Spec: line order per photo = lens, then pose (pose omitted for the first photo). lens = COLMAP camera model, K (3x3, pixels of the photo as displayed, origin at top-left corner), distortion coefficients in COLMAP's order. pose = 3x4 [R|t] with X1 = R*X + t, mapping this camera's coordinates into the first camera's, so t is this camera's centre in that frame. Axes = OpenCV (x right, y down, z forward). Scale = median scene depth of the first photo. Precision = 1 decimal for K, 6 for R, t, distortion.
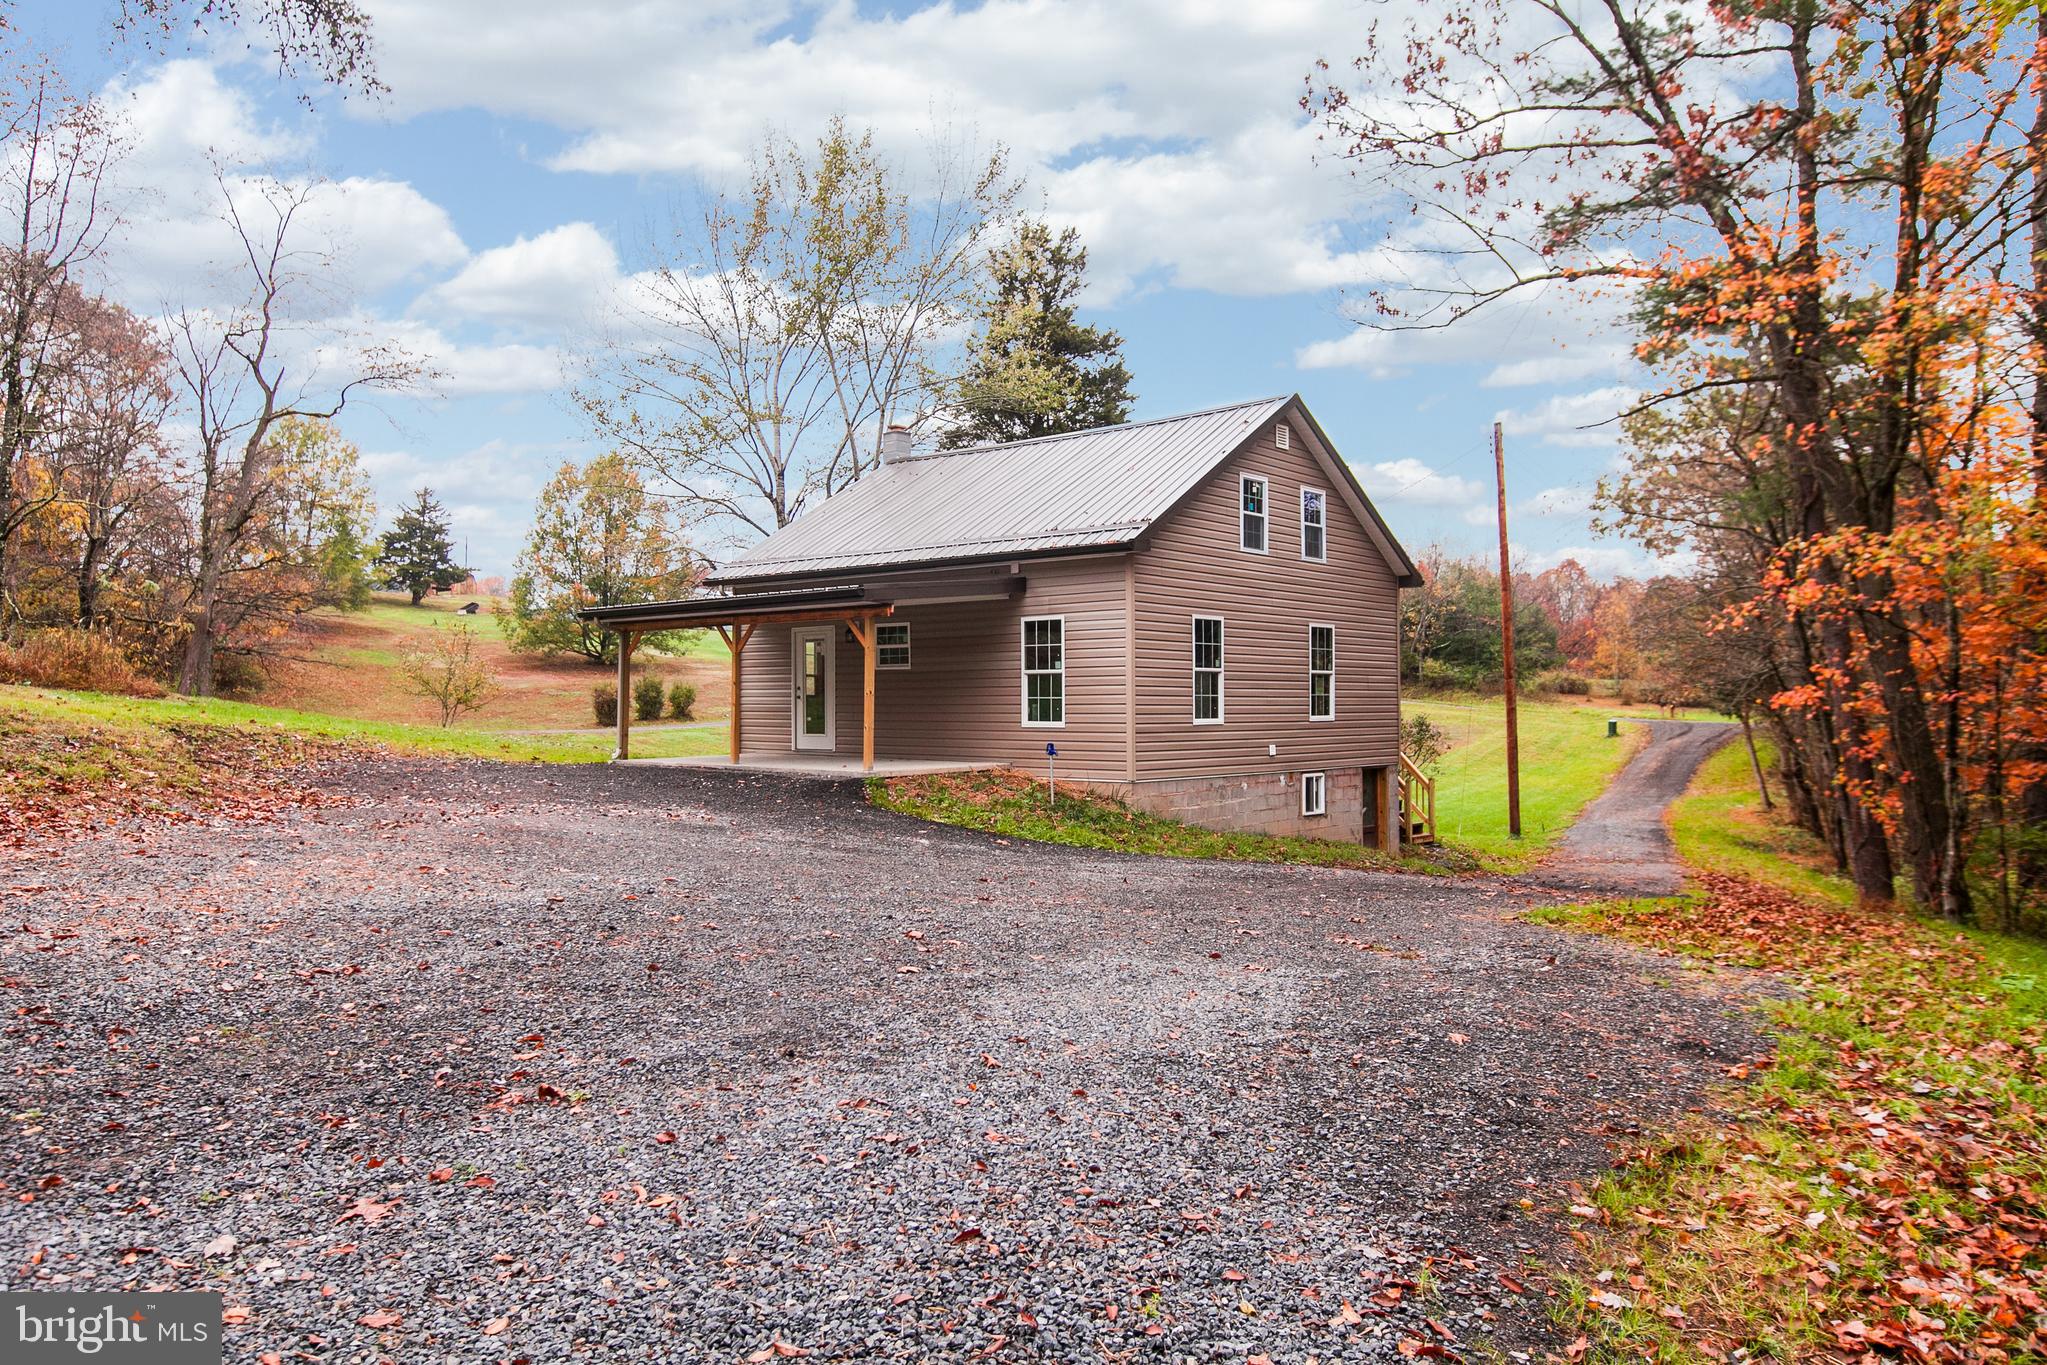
lens RADIAL K [[1374.8, 0, 1023.7], [0, 1374.8, 681.3], [0, 0, 1]] dist [0.006687, -0.001790]
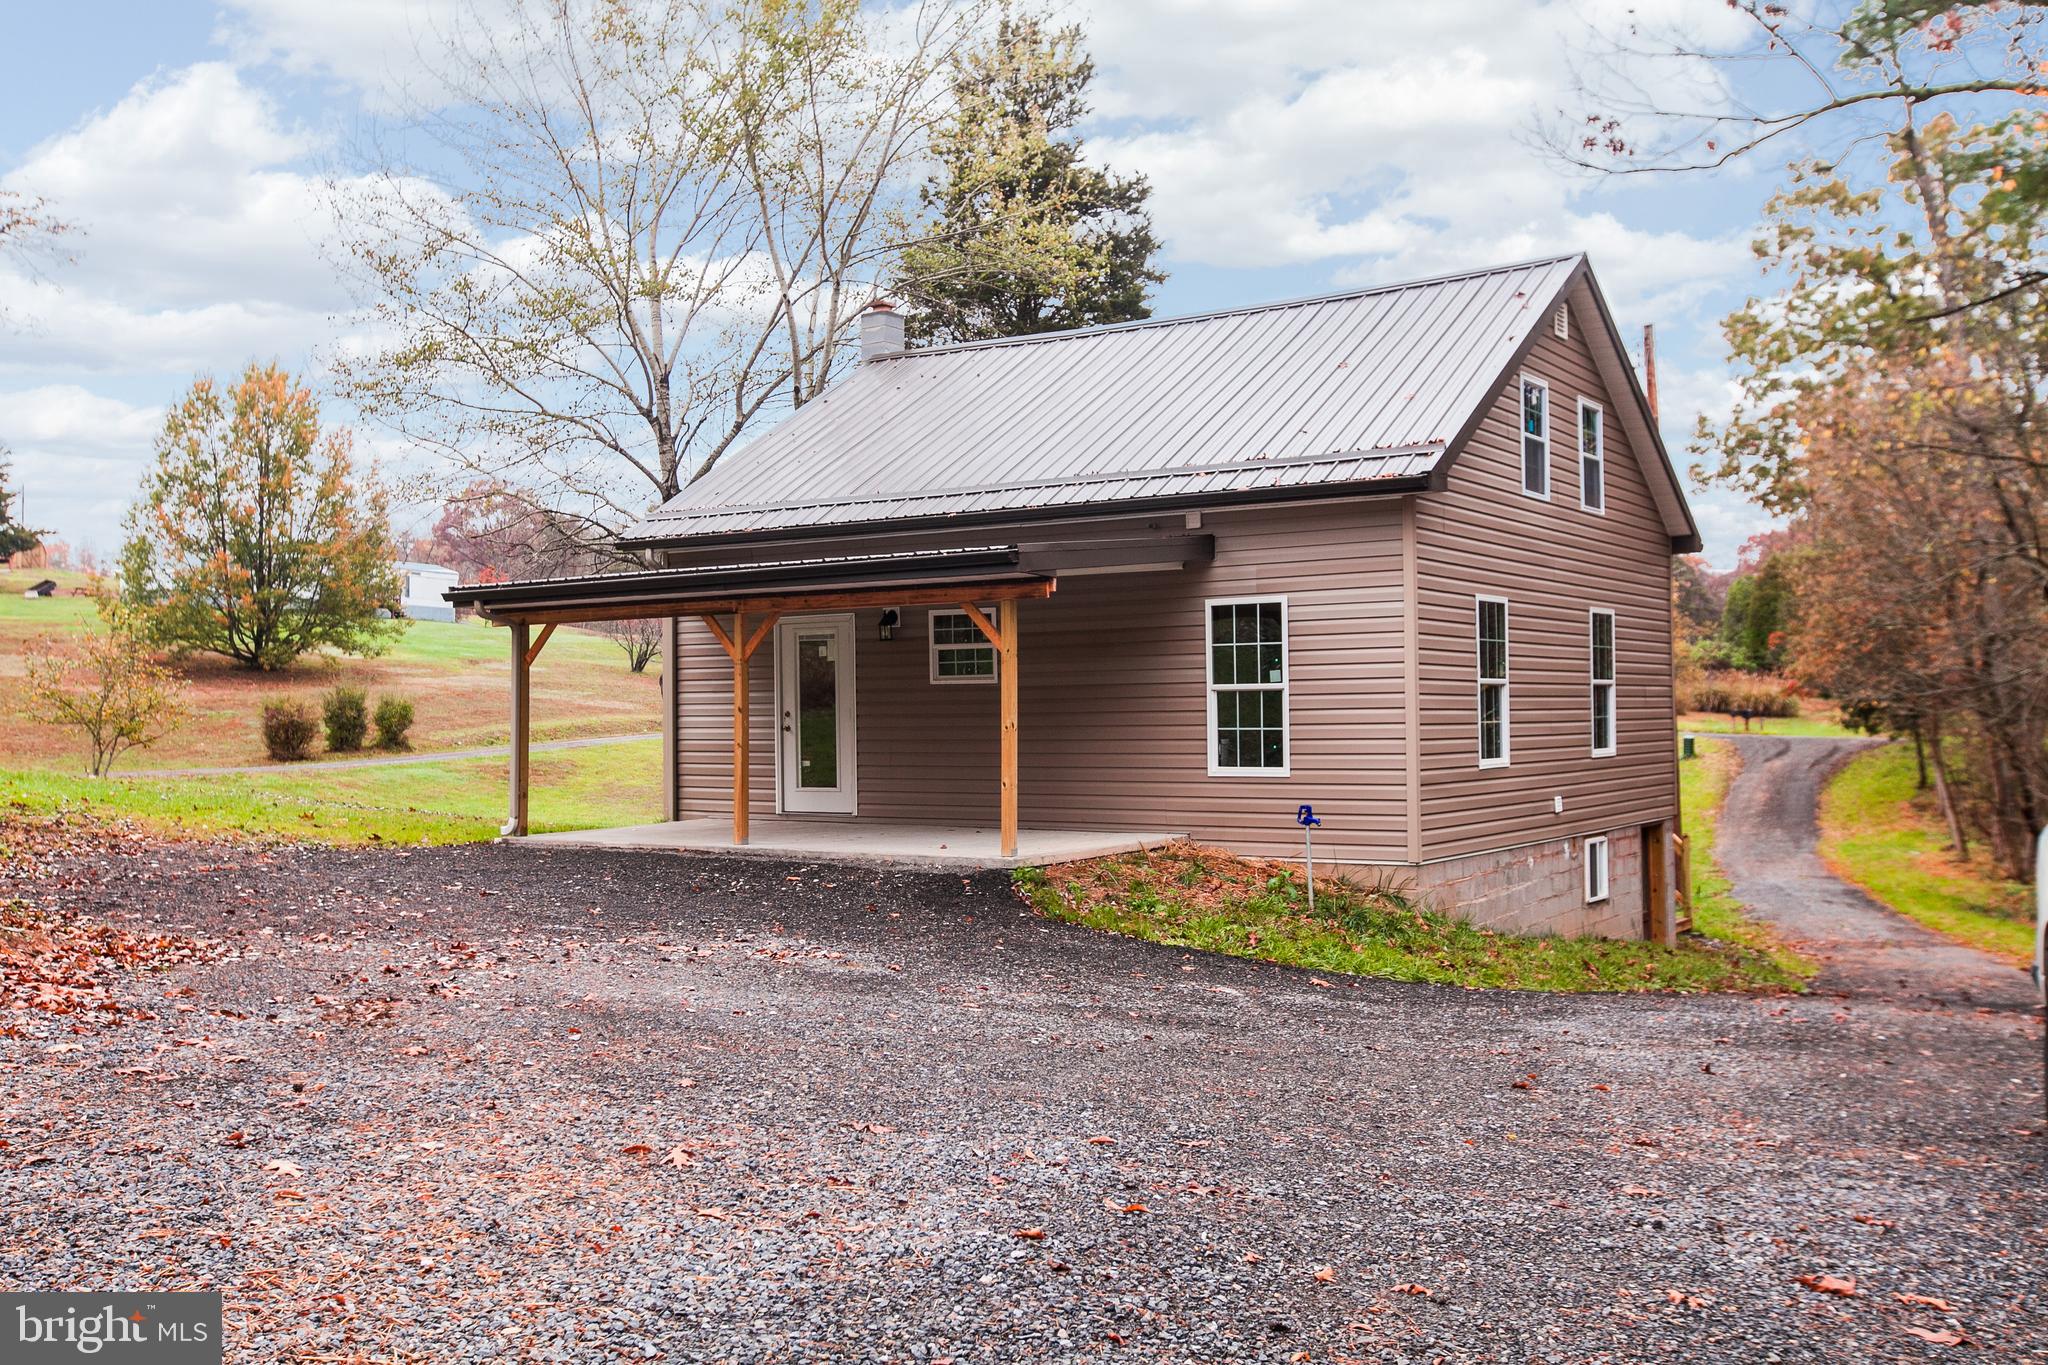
lens RADIAL K [[1846.8, 0, 1022.6], [0, 1846.8, 683.0], [0, 0, 1]] dist [-0.002352, 0.006733]
pose [[0.992682, -0.007546, 0.120521, -0.117083], [0.007724, 0.999970, -0.001008, -0.005376], [-0.120510, 0.001932, 0.992710, 0.115912]]
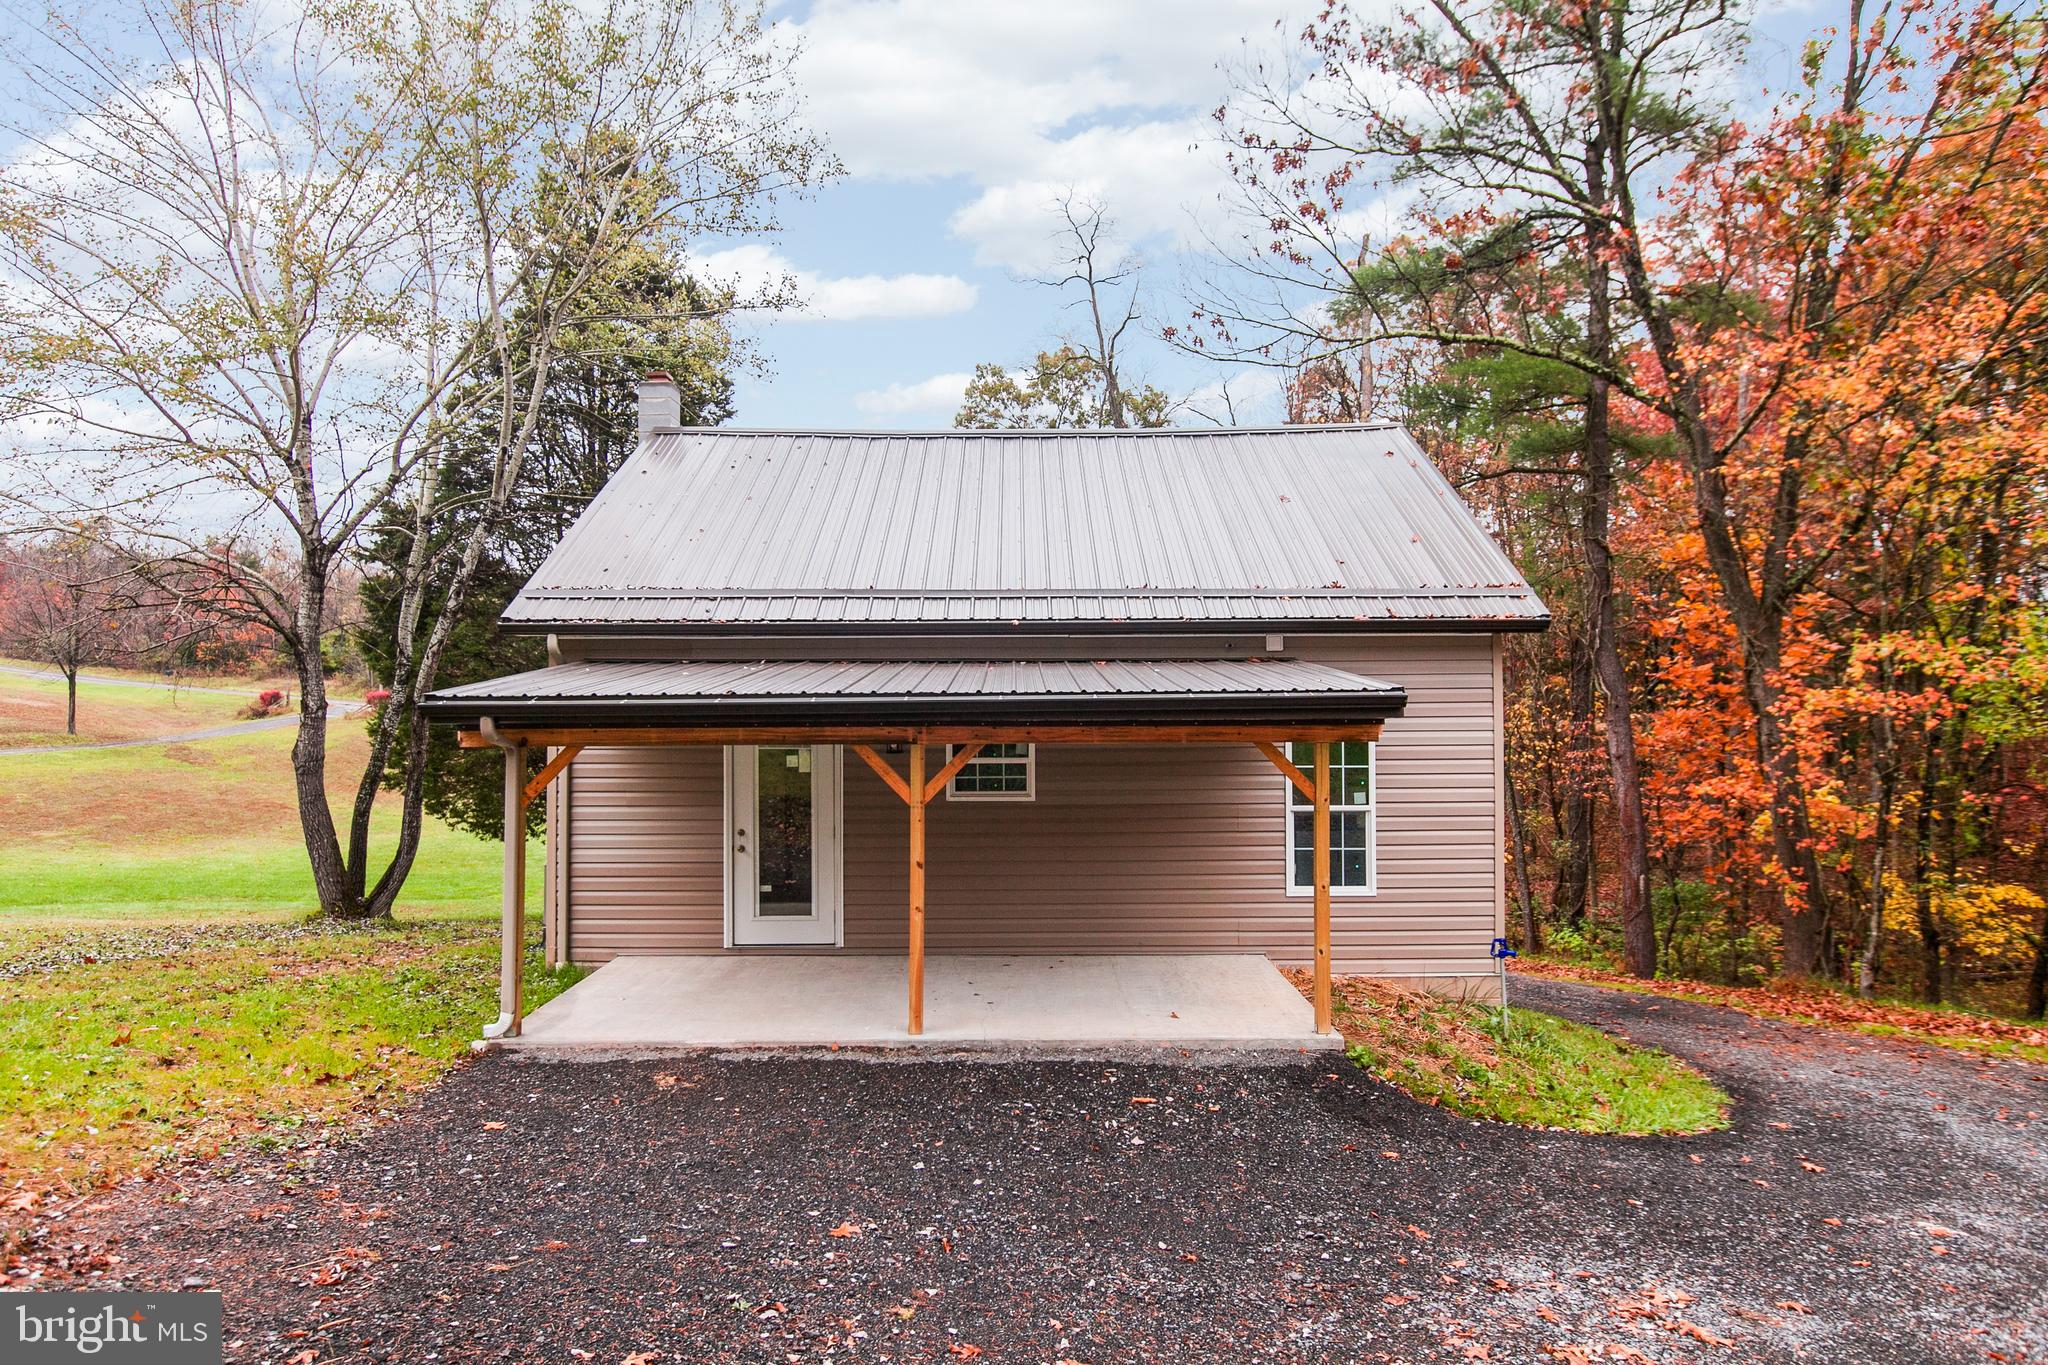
lens RADIAL K [[1259.4, 0, 1022.1], [0, 1259.4, 686.8], [0, 0, 1]] dist [-0.003047, -0.002551]
pose [[0.761237, 0.008382, 0.648419, -0.296608], [-0.005969, 0.999965, -0.005918, -0.036886], [-0.648446, 0.000634, 0.761260, 0.405676]]
